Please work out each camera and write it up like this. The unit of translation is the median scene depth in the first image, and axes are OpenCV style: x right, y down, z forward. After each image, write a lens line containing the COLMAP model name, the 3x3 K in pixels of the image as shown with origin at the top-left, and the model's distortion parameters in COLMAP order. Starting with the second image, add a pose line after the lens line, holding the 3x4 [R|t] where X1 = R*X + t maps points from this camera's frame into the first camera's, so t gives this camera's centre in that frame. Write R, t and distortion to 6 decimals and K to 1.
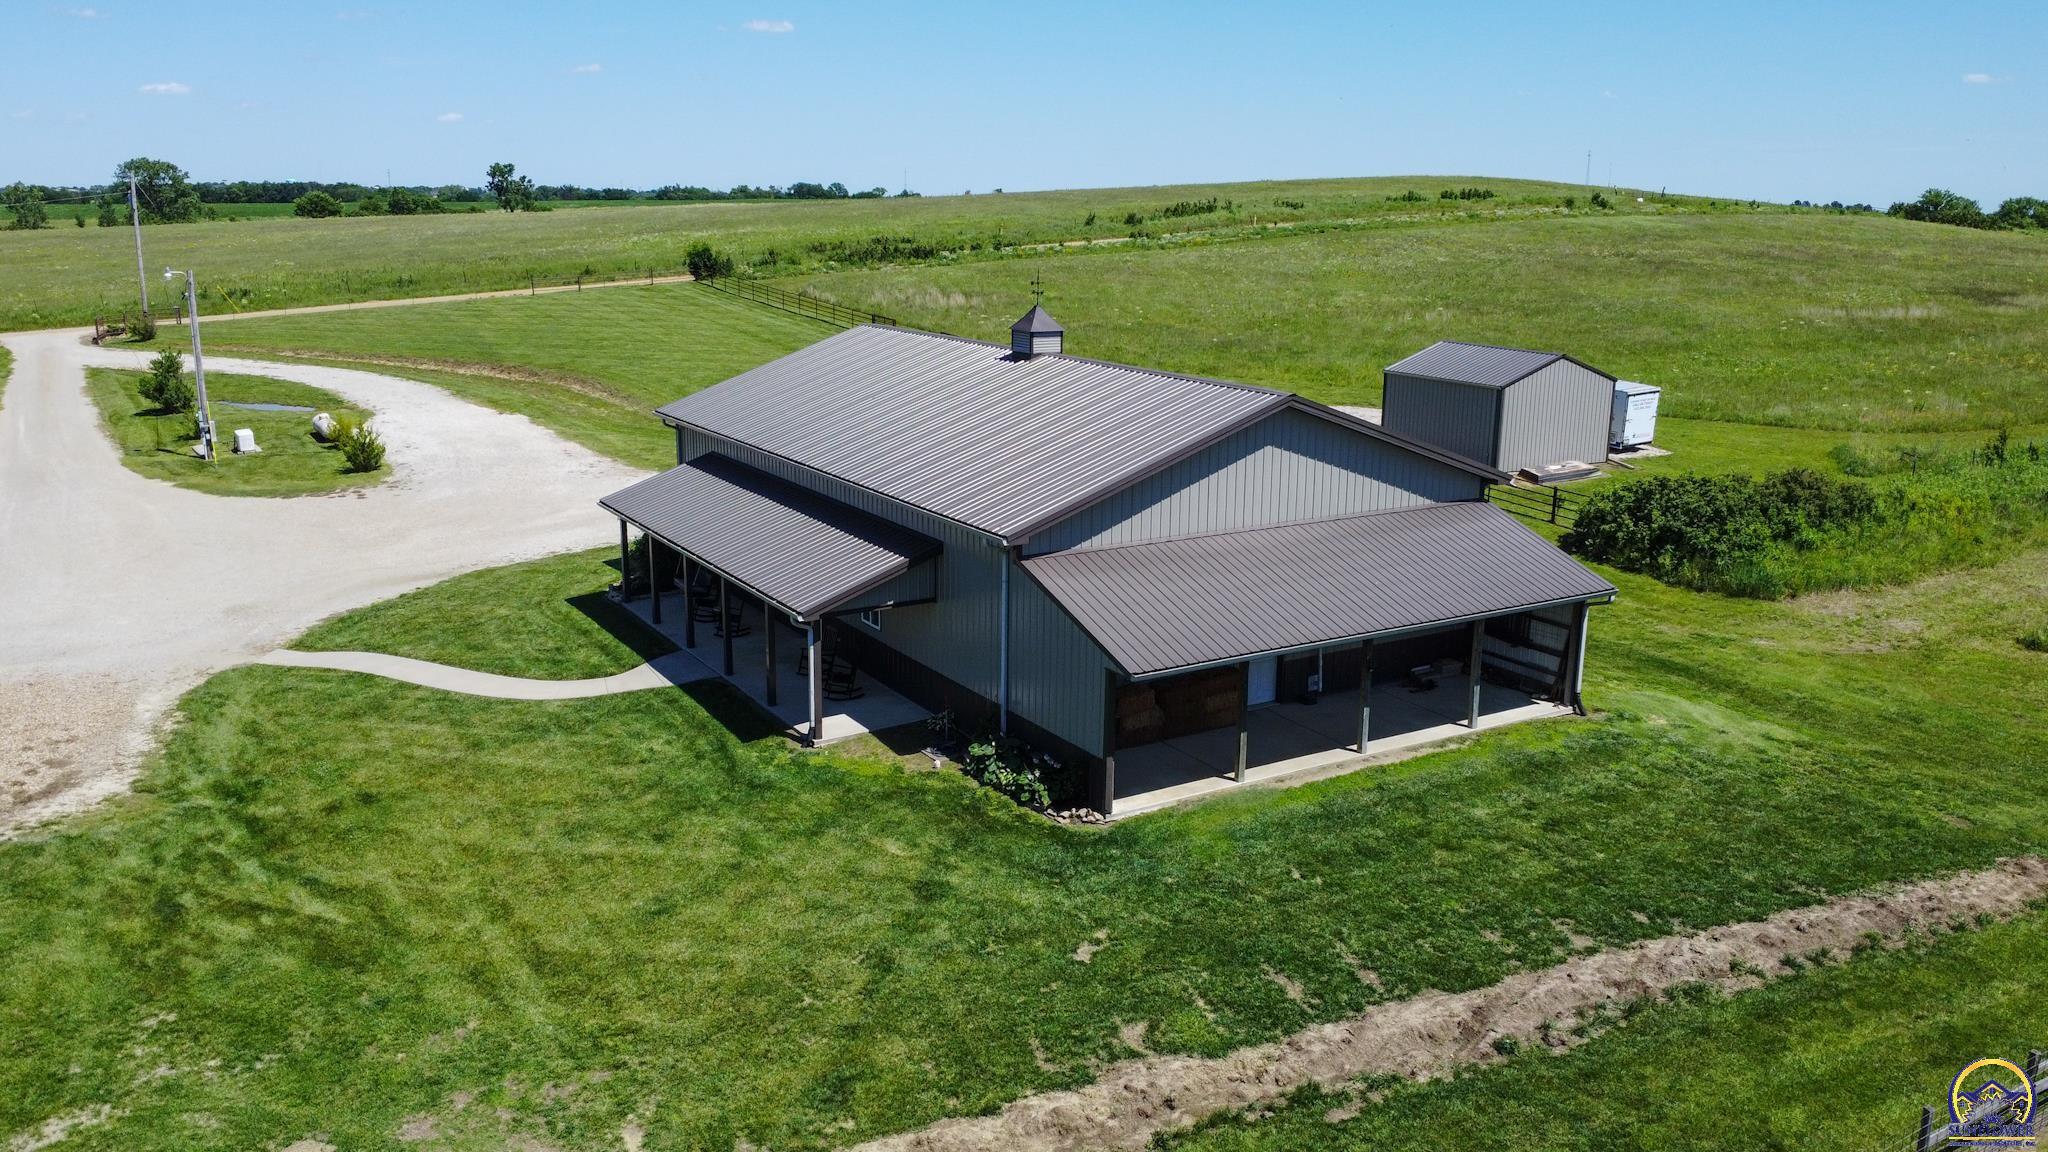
lens RADIAL K [[1554.6, 0, 1024.0], [0, 1554.6, 576.0], [0, 0, 1]] dist [-0.032330, -0.008170]
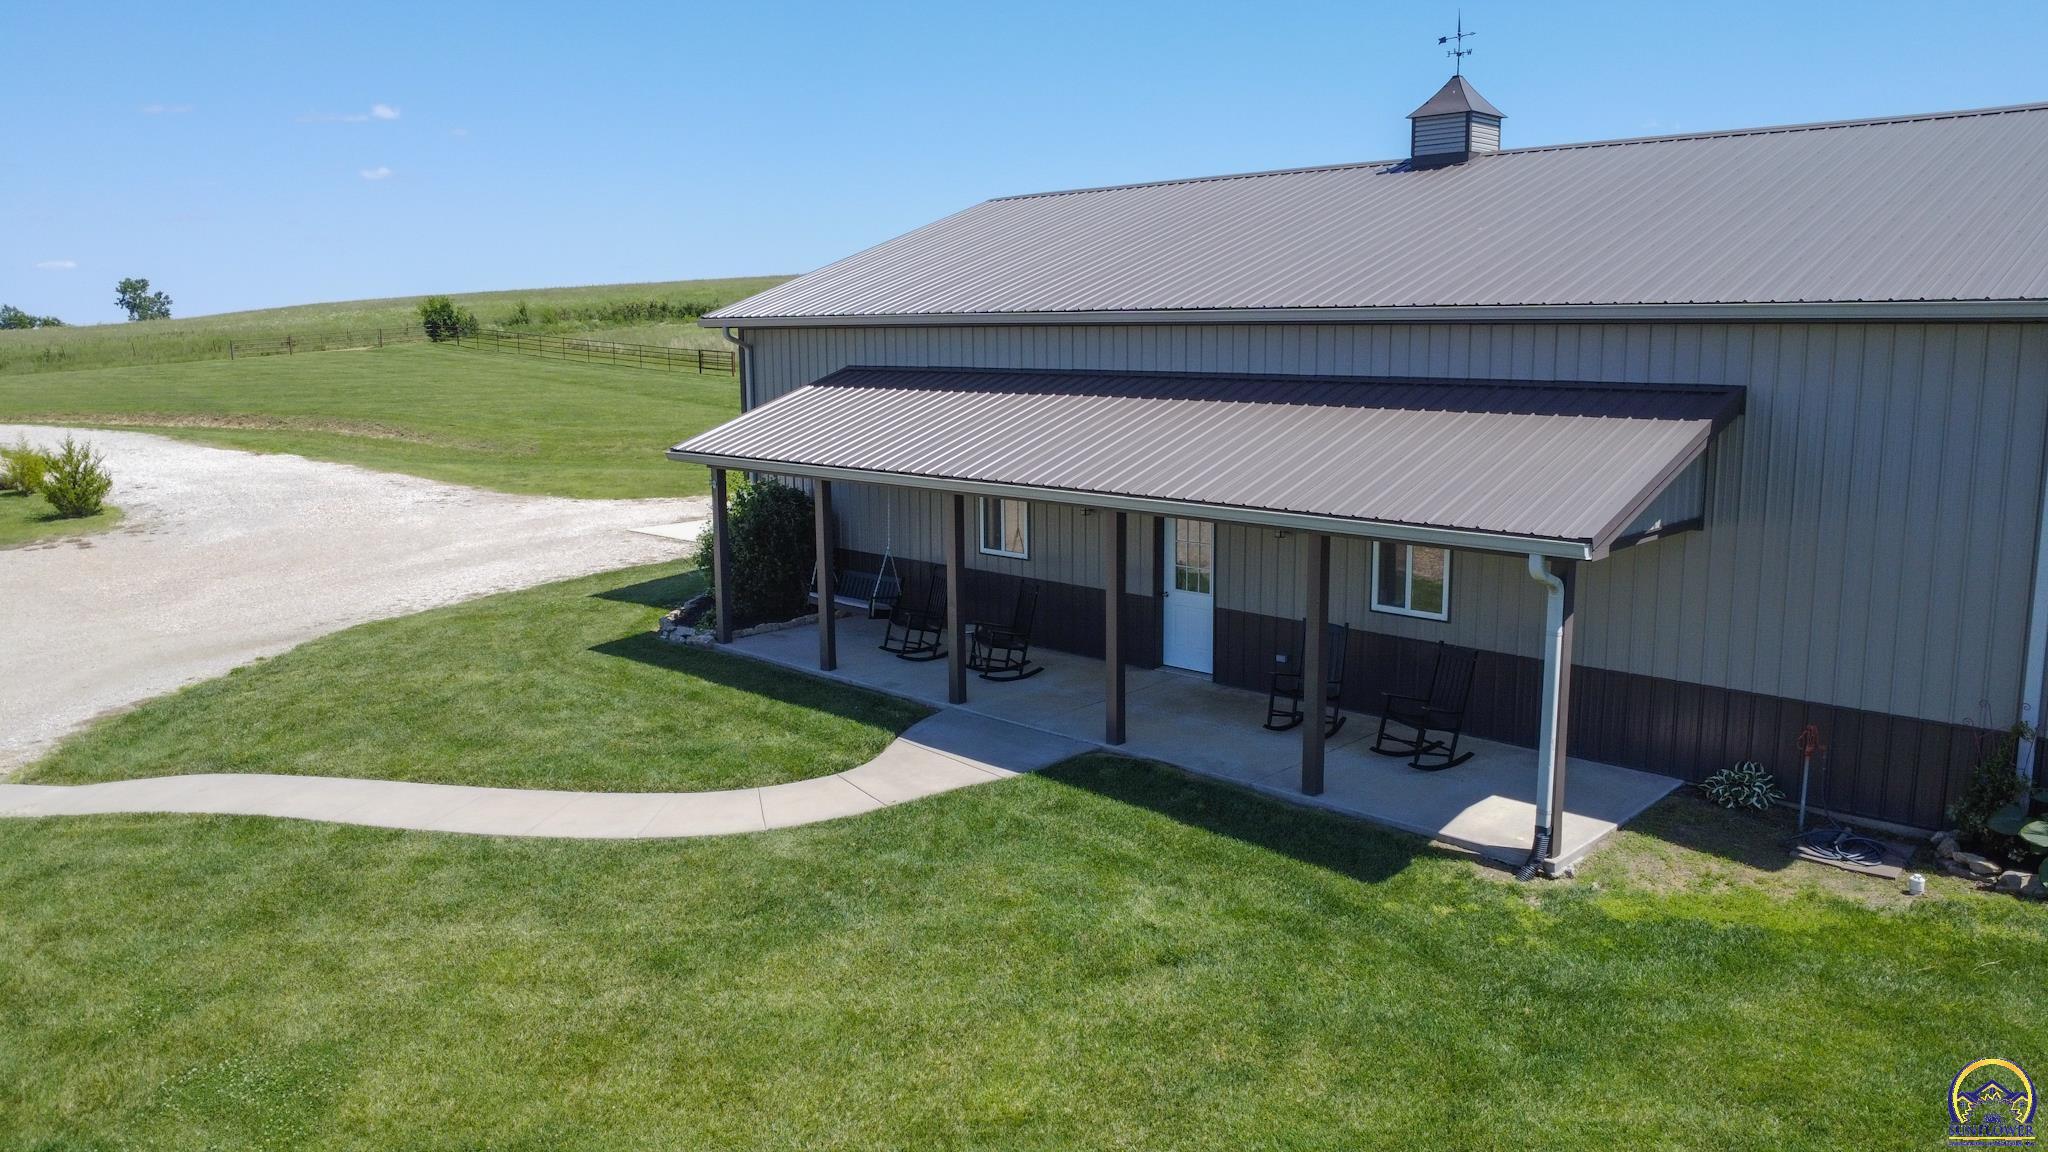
lens RADIAL K [[1527.4, 0, 1077.6], [0, 1527.4, 578.6], [0, 0, 1]] dist [-0.037981, 0.000294]
pose [[0.971491, -0.059208, 0.229562, -0.299397], [0.073181, 0.995918, -0.052831, 0.036864], [-0.225497, 0.068124, 0.971859, 0.539513]]
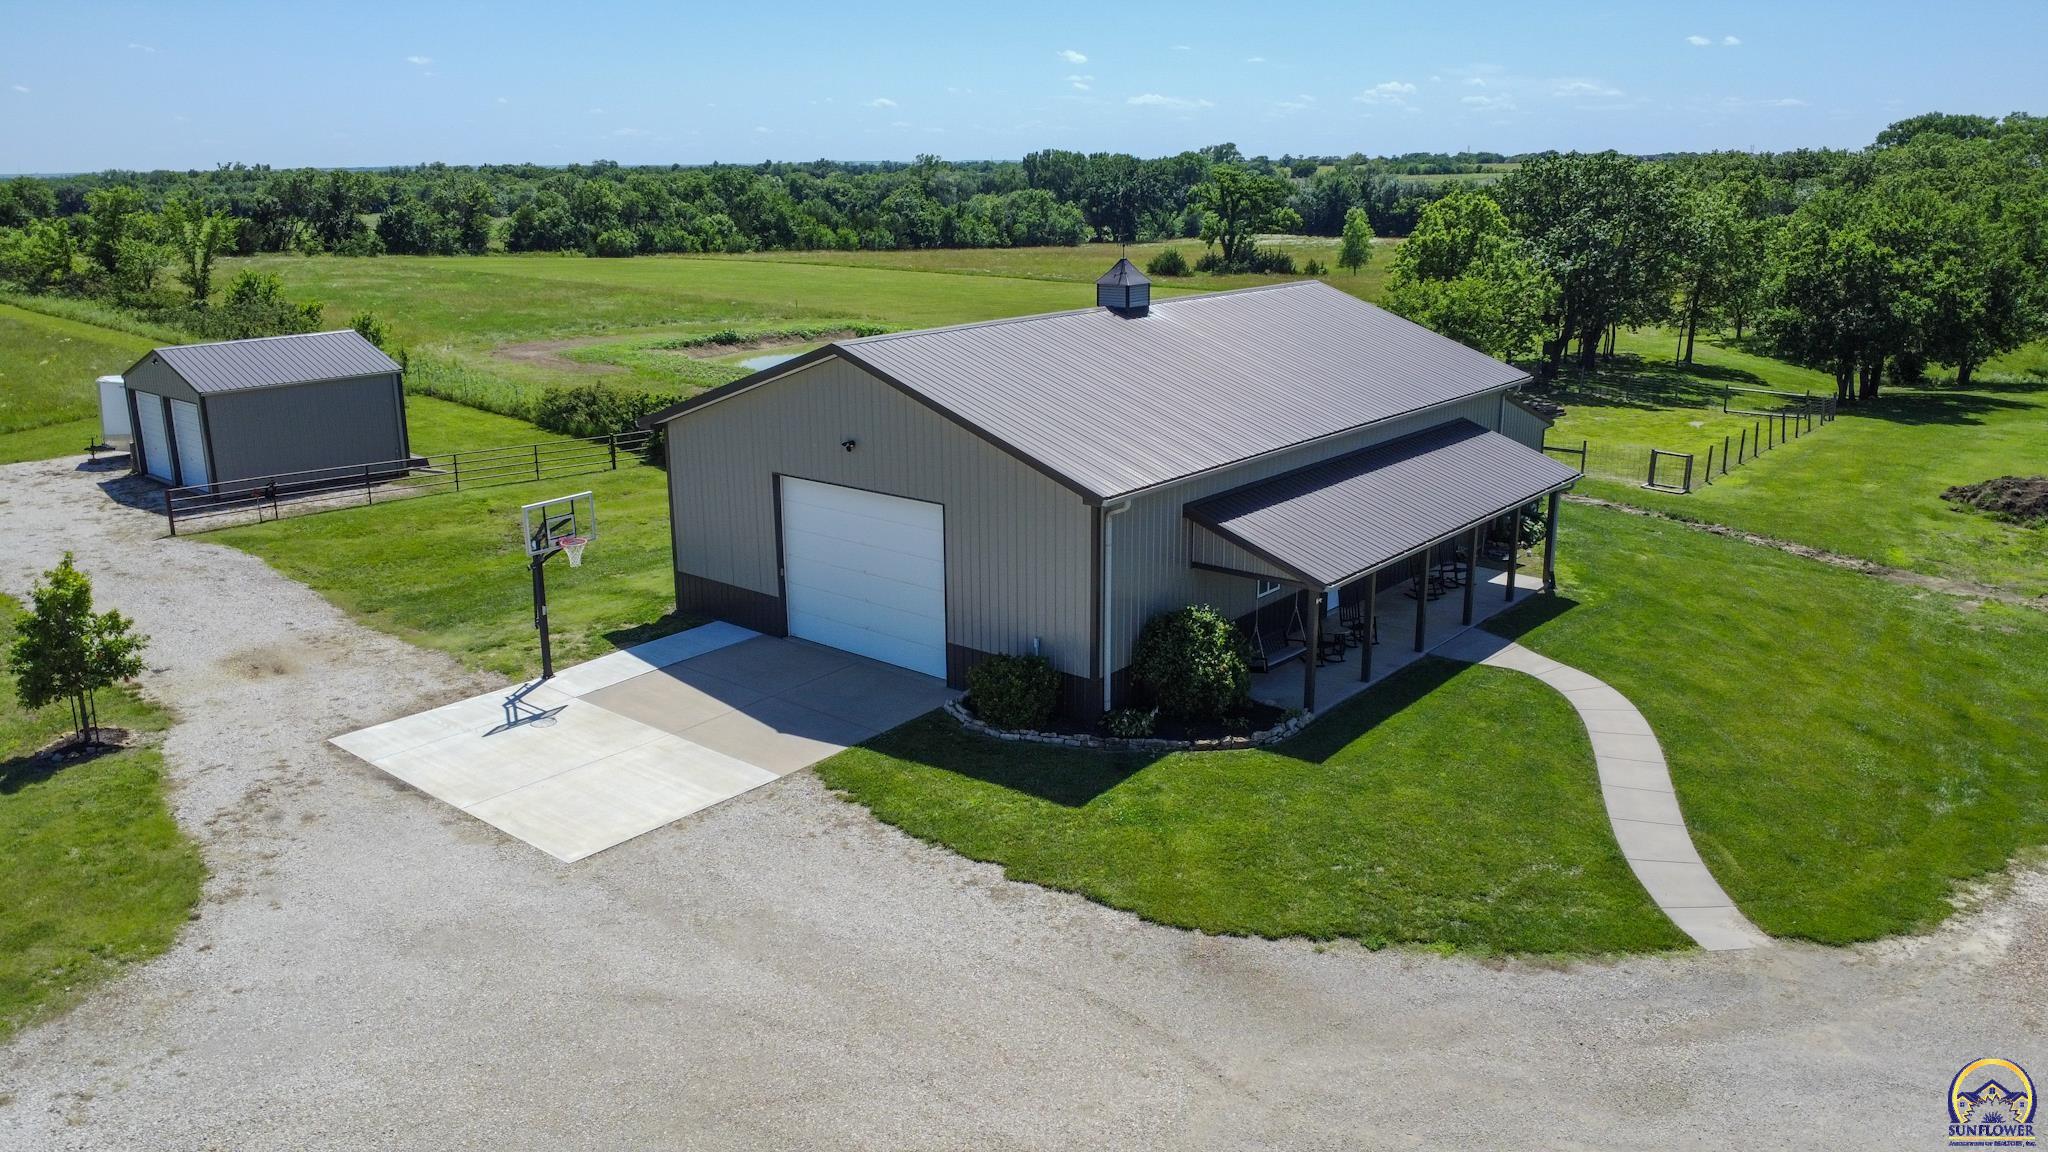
lens RADIAL K [[1527.4, 0, 1077.6], [0, 1527.4, 578.6], [0, 0, 1]] dist [-0.037981, 0.000294]
pose [[-0.350506, -0.253517, 0.901596, -0.946922], [0.218947, 0.913811, 0.342070, -0.340330], [-0.910608, 0.317300, -0.264790, 1.440971]]
